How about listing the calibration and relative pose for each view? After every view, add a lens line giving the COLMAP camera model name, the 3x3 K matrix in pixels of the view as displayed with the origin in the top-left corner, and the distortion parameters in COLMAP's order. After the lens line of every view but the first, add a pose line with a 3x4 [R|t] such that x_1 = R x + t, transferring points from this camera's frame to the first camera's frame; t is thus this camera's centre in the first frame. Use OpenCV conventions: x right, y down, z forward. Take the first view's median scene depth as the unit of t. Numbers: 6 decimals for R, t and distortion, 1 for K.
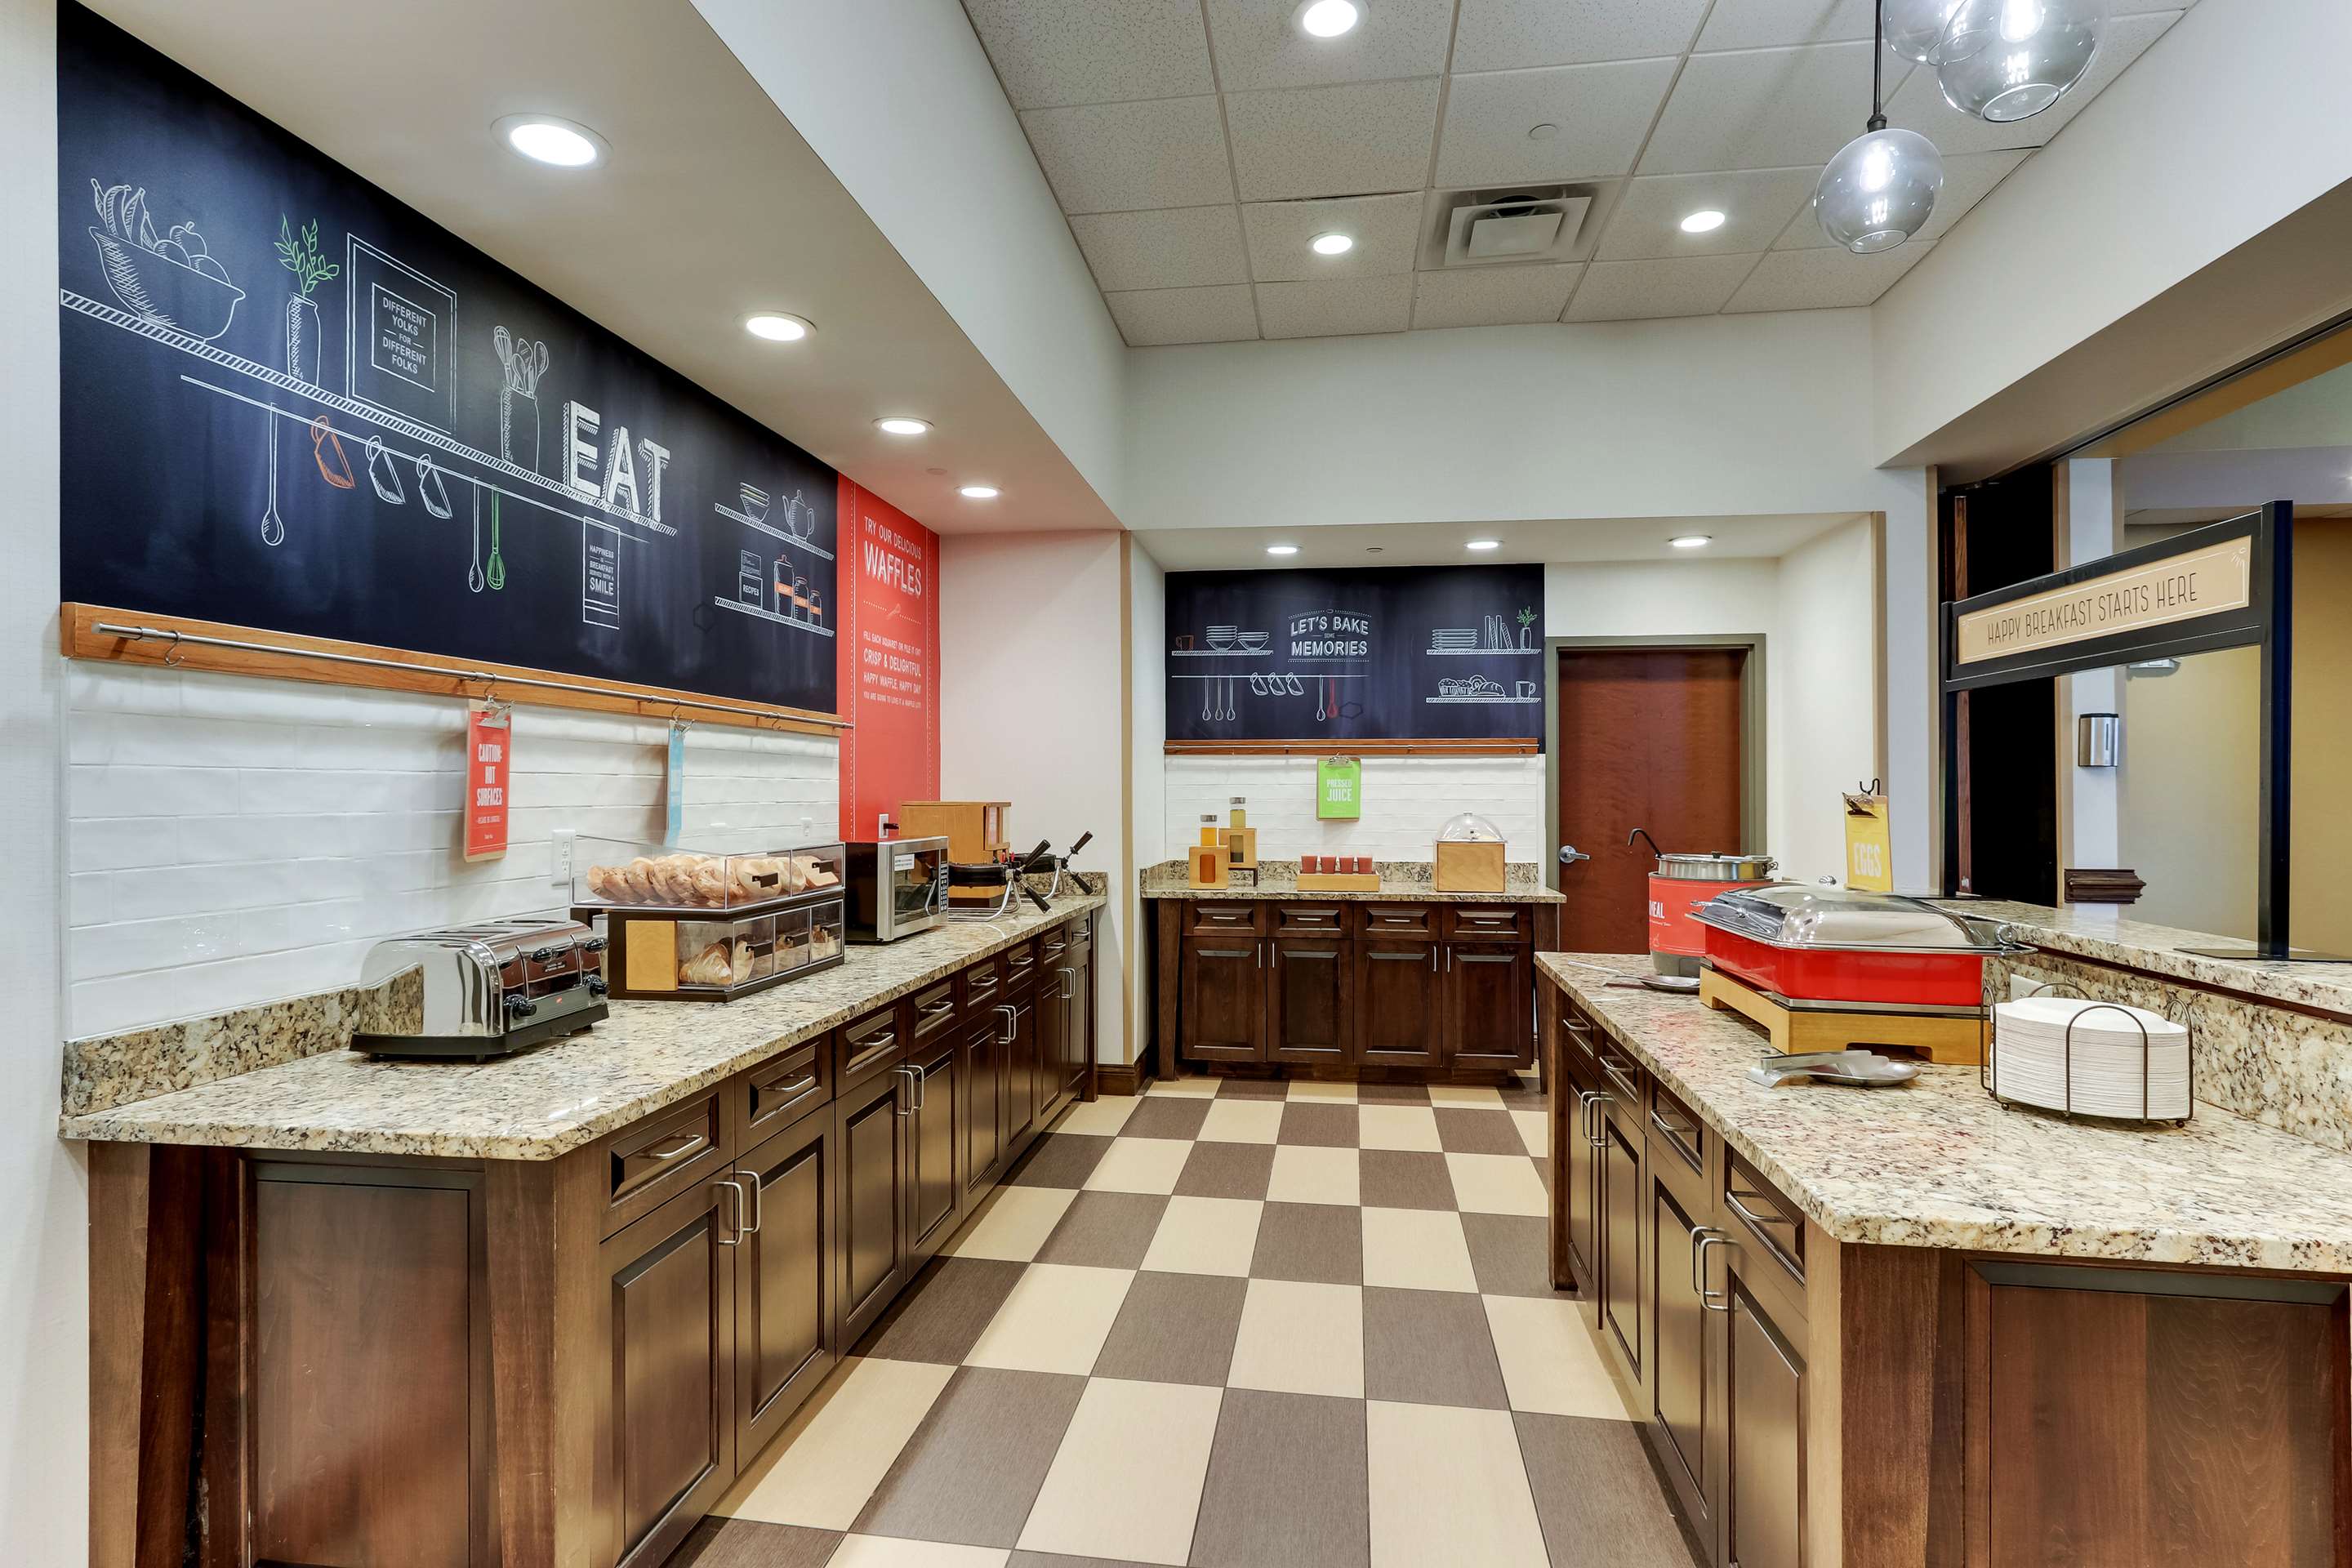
lens RADIAL K [[1189.3, 0, 1166.8], [0, 1189.3, 772.0], [0, 0, 1]] dist [-0.000236, 0.000357]
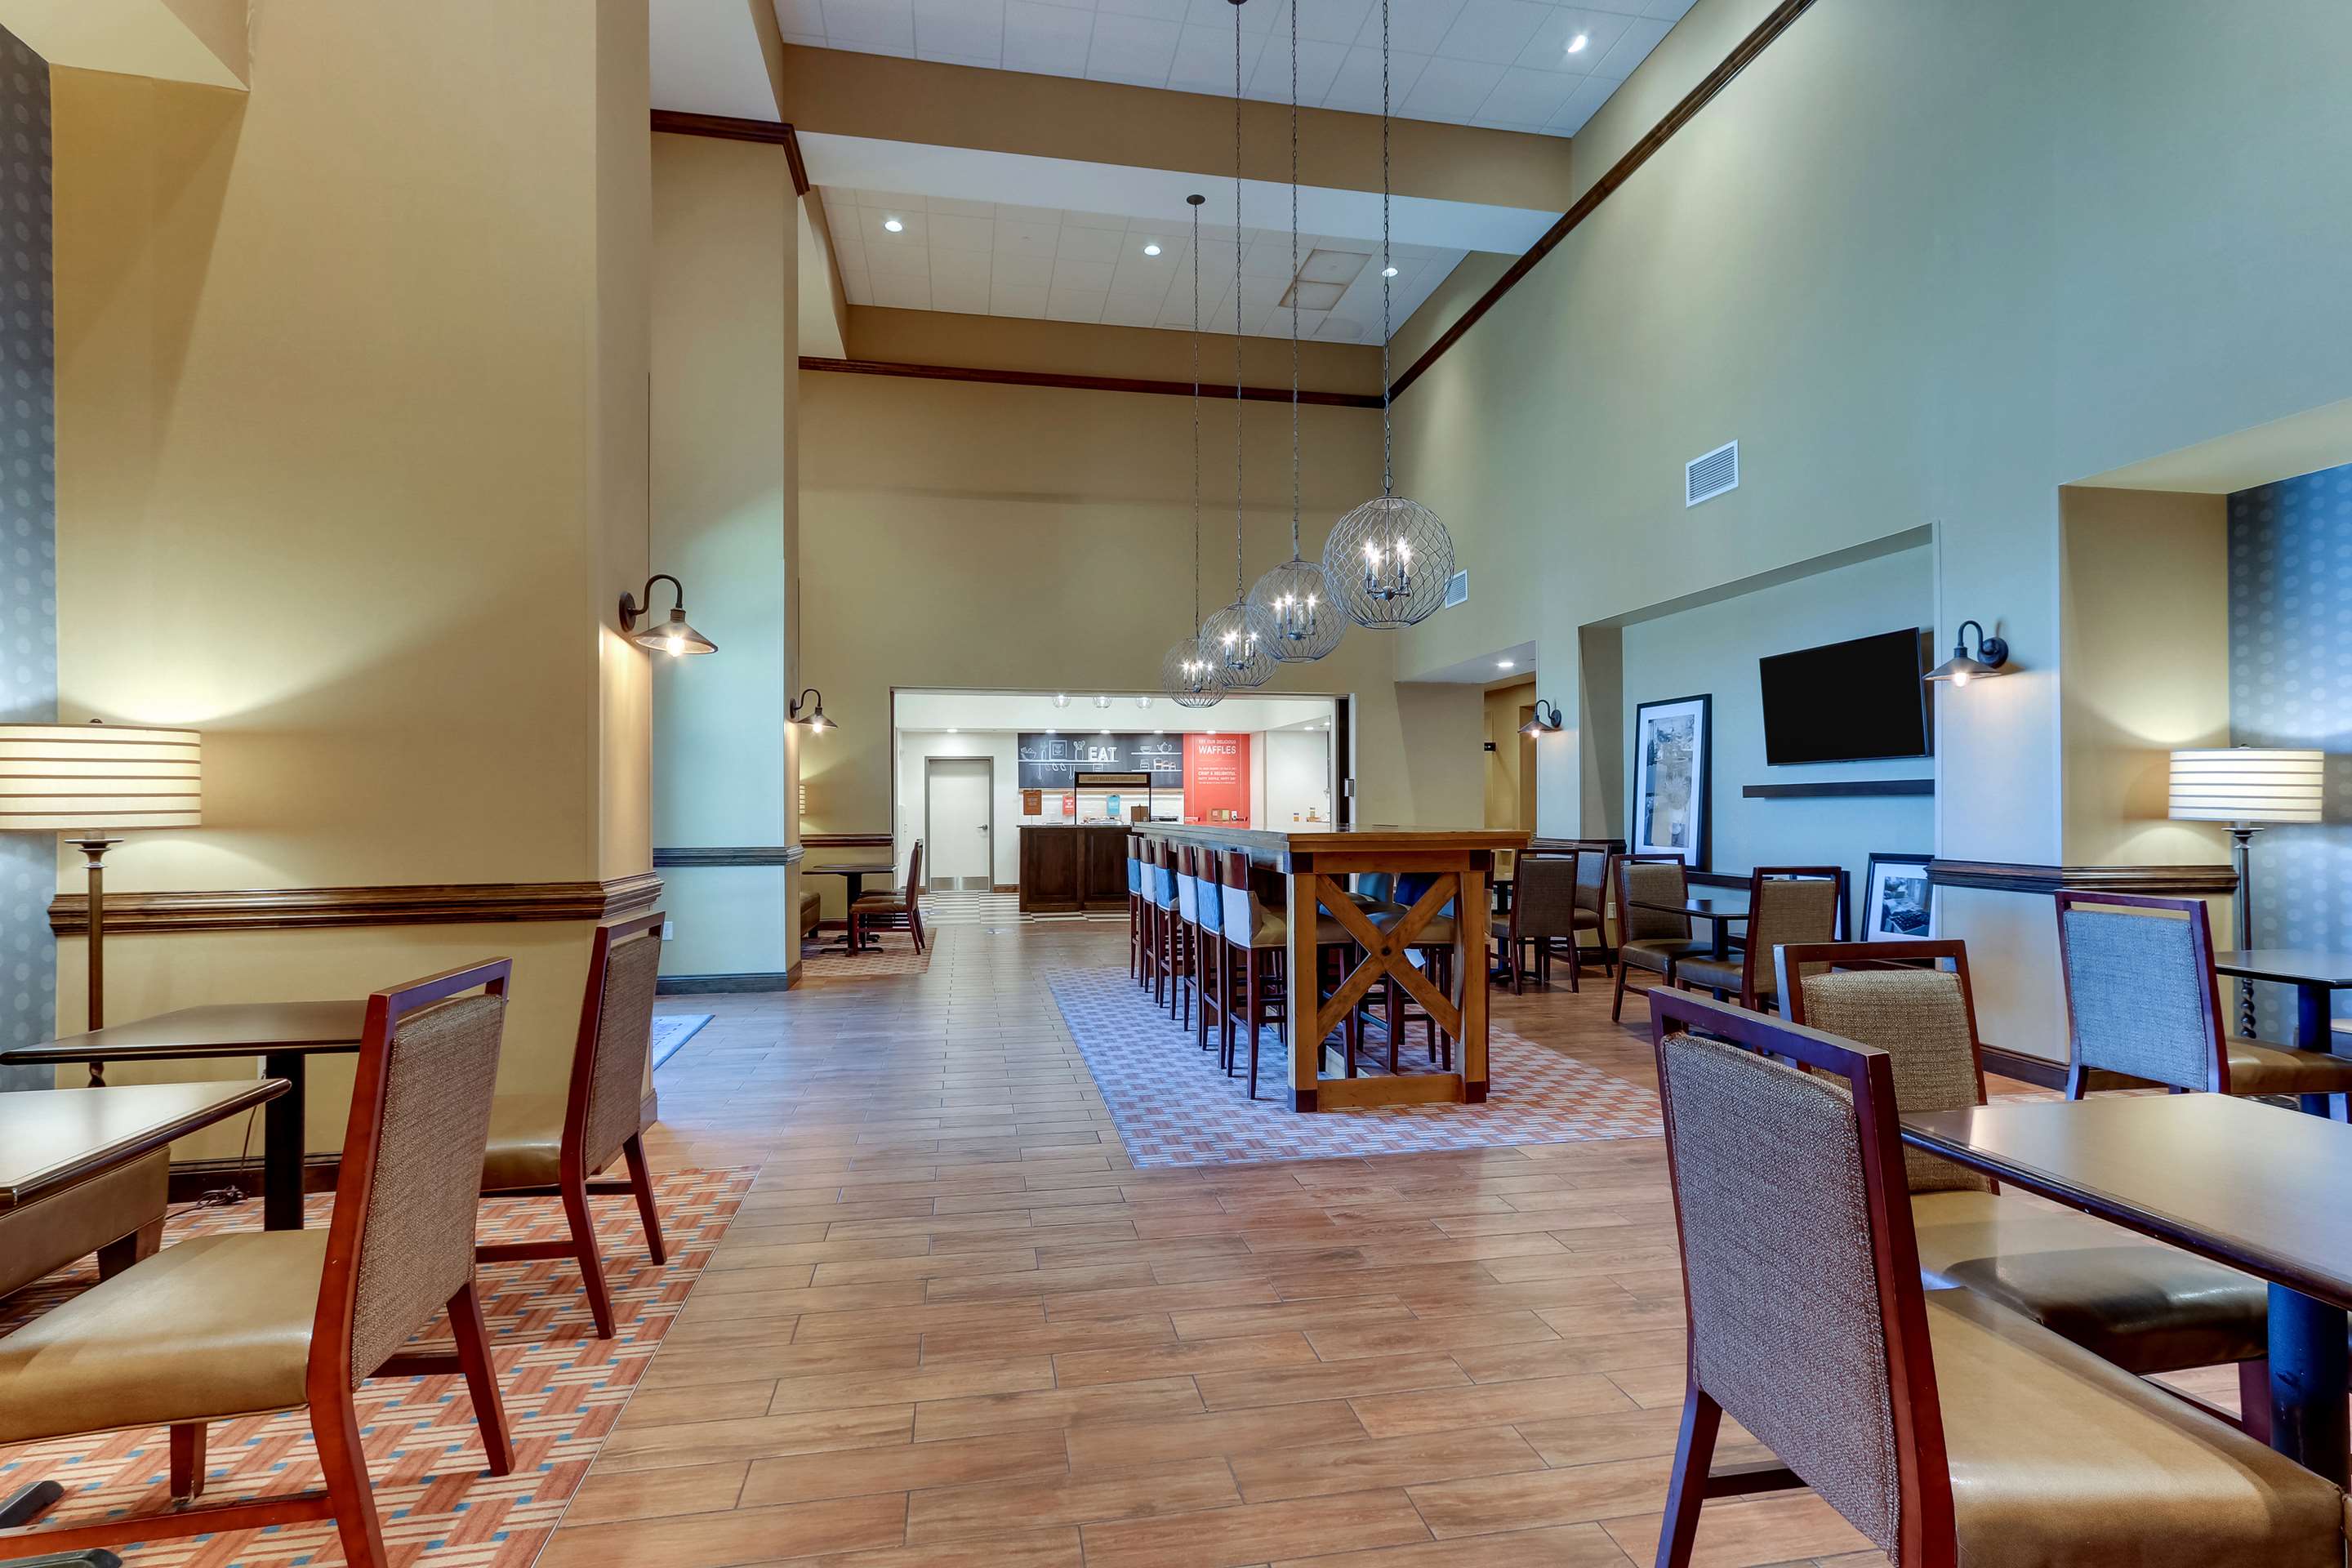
lens RADIAL K [[1064.5, 0, 1173.9], [0, 1064.5, 797.9], [0, 0, 1]] dist [0.001927, 0.000736]
pose [[0.327698, -0.007431, -0.944753, 2.488019], [0.016085, 0.999868, -0.002285, -0.002904], [0.944645, -0.014447, 0.327775, -0.241339]]
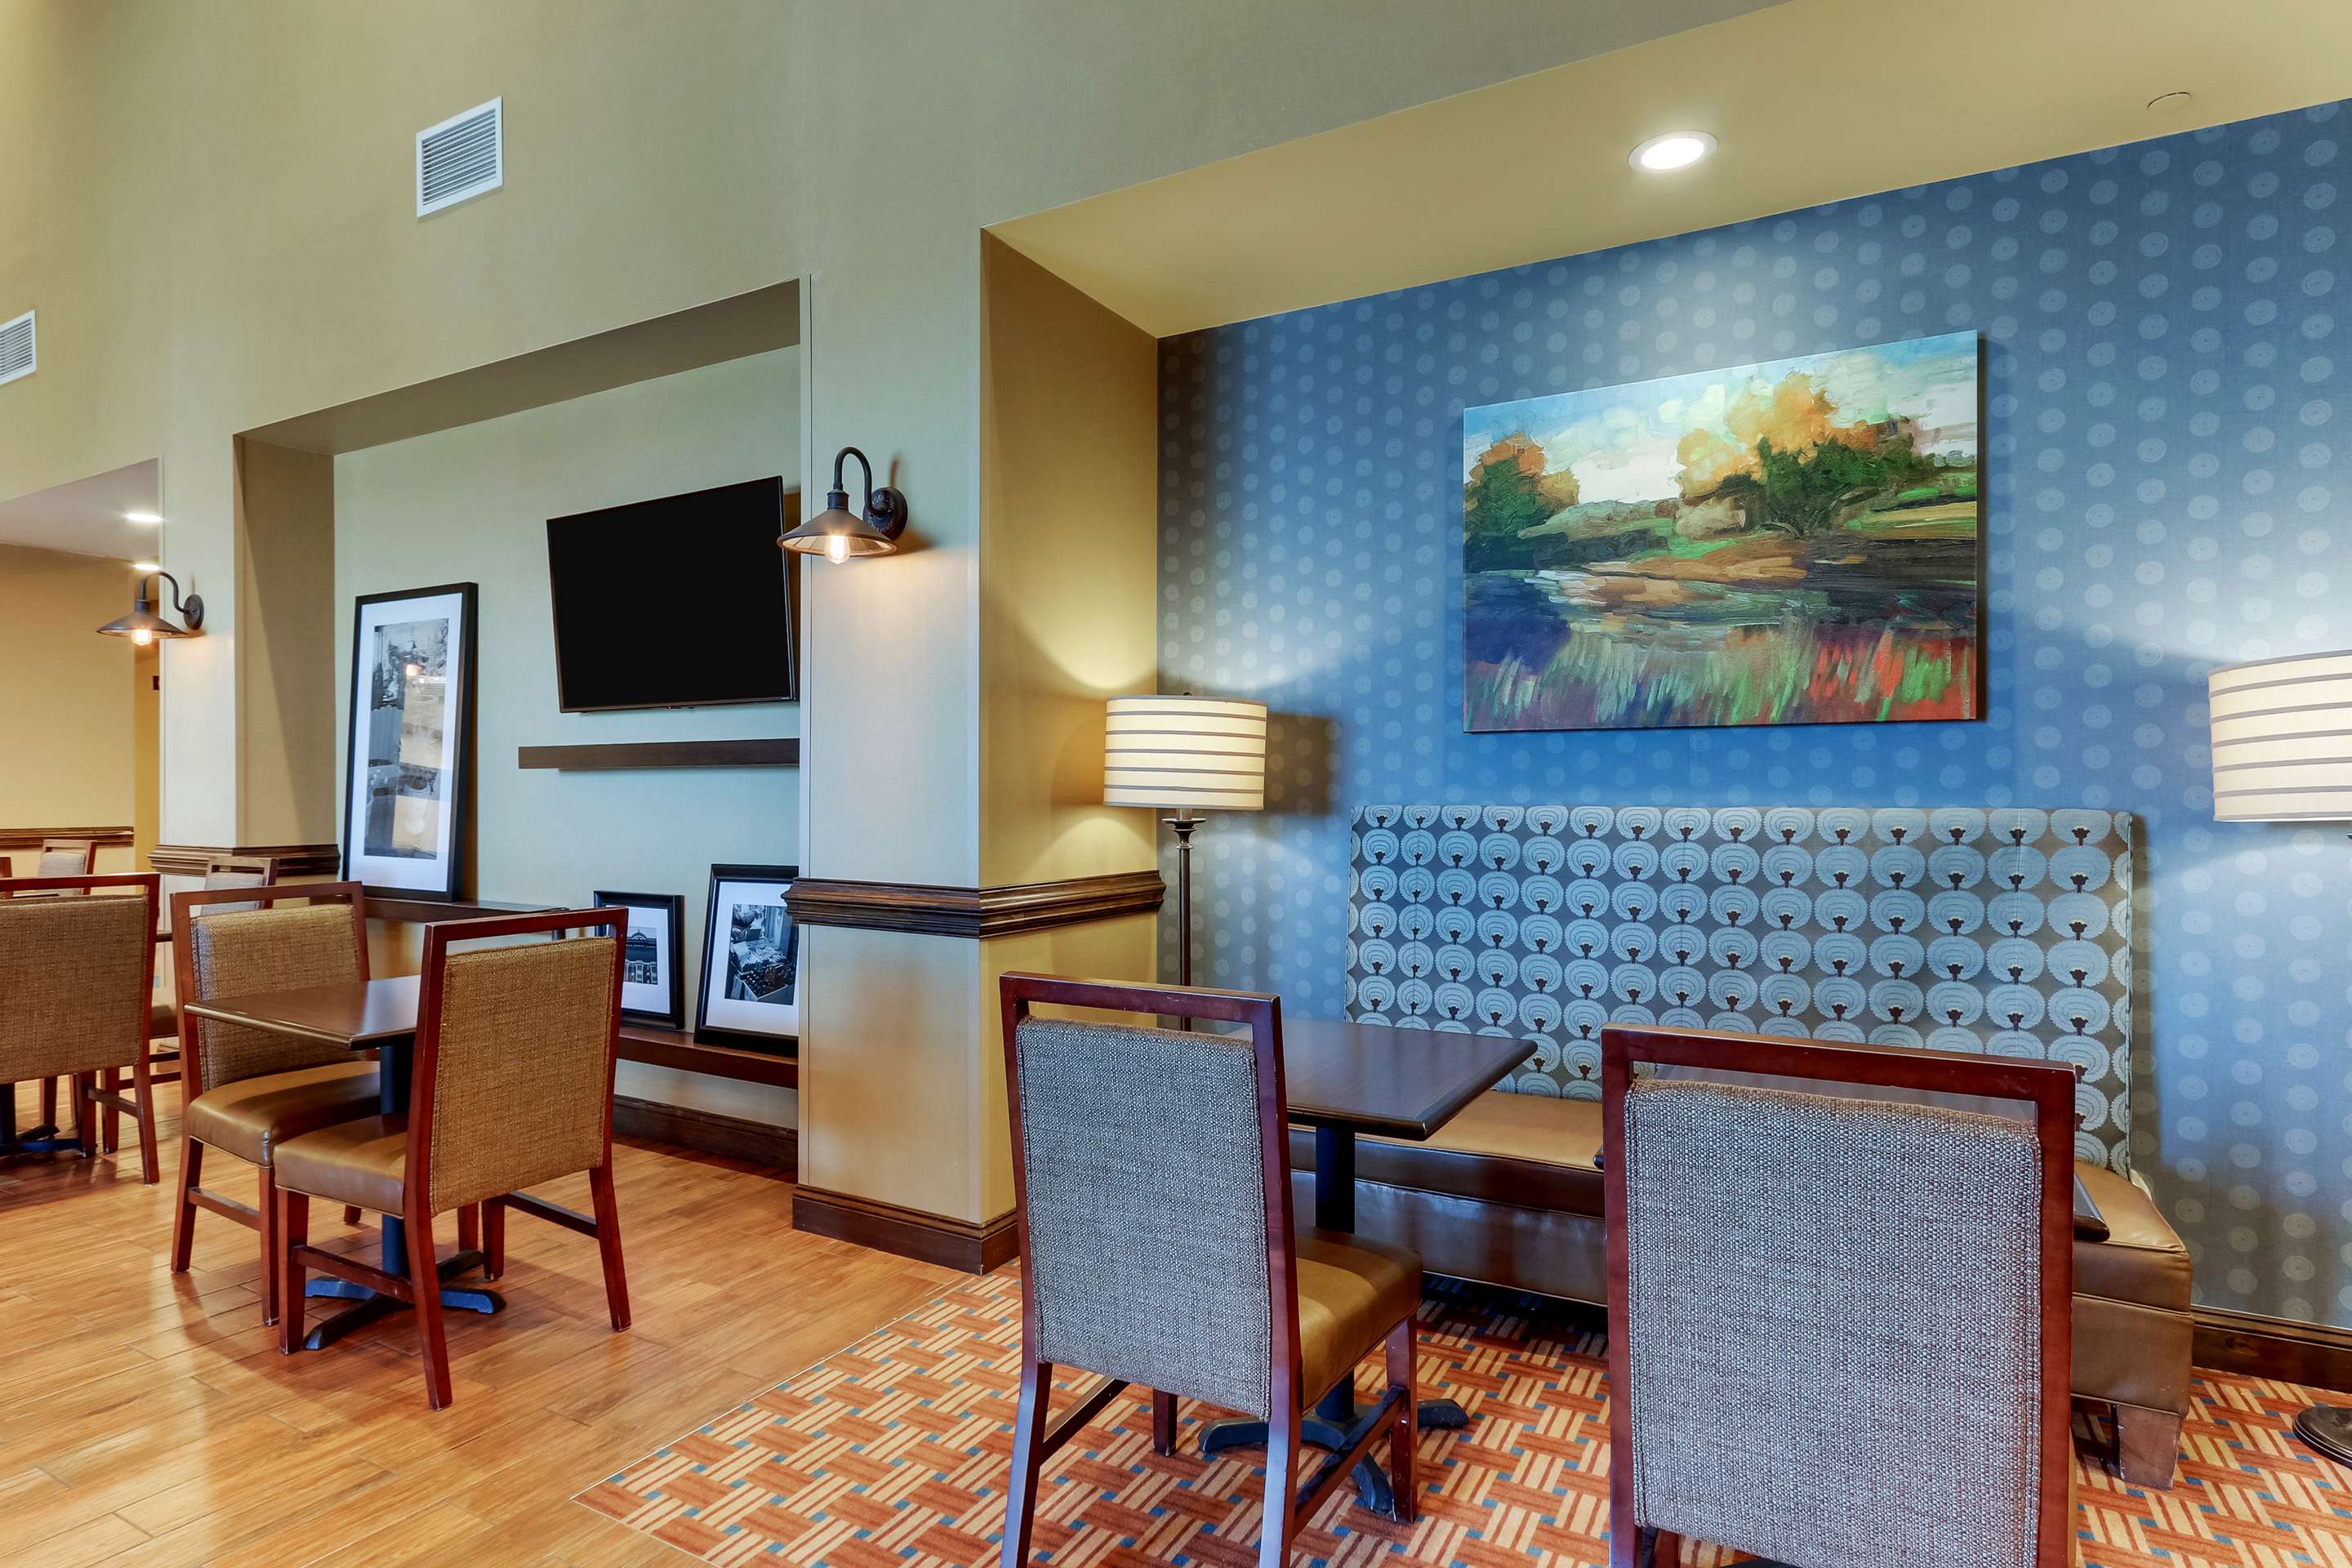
lens RADIAL K [[1239.5, 0, 1142.3], [0, 1239.5, 791.7], [0, 0, 1]] dist [-0.003951, 0.000229]
pose [[0.931463, 0.004191, -0.363811, 2.216534], [0.002198, 0.999851, 0.017143, 0.006179], [0.363829, -0.016768, 0.931315, 0.167833]]
